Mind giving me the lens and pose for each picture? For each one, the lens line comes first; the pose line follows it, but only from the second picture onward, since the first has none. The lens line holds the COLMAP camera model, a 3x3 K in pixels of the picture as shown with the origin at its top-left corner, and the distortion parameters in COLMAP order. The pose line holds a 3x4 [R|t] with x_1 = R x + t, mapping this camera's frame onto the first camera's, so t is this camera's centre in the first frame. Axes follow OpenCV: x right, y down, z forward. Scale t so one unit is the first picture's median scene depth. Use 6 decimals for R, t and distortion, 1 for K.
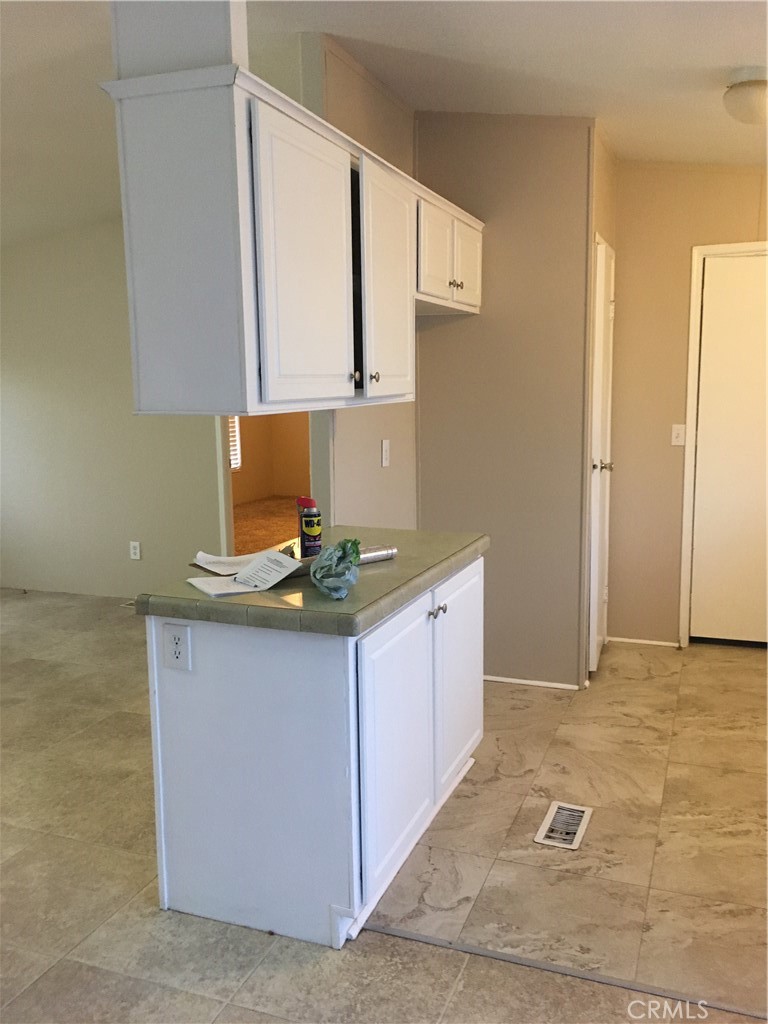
lens RADIAL K [[862.5, 0, 387.2], [0, 862.5, 511.0], [0, 0, 1]] dist [0.070041, -0.089250]
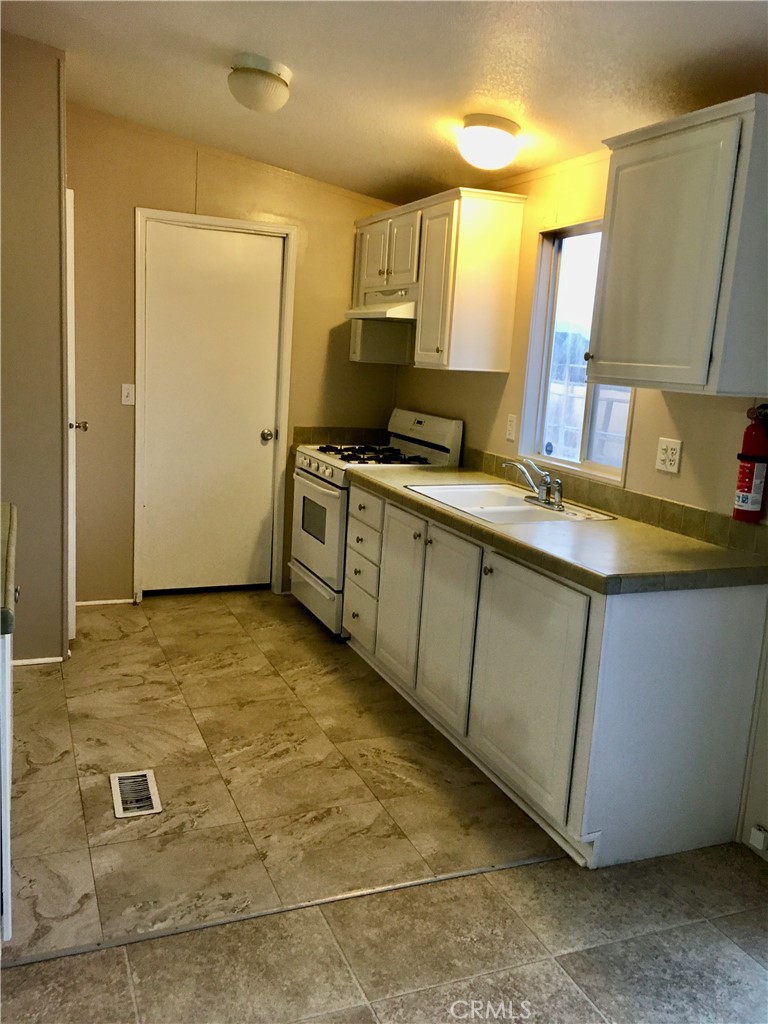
lens RADIAL K [[862.5, 0, 384.7], [0, 862.5, 507.4], [0, 0, 1]] dist [0.070041, -0.089250]
pose [[0.723711, -0.062953, 0.687226, -0.242949], [0.031283, 0.997800, 0.058459, -0.009774], [-0.689394, -0.020809, 0.724087, 0.097815]]
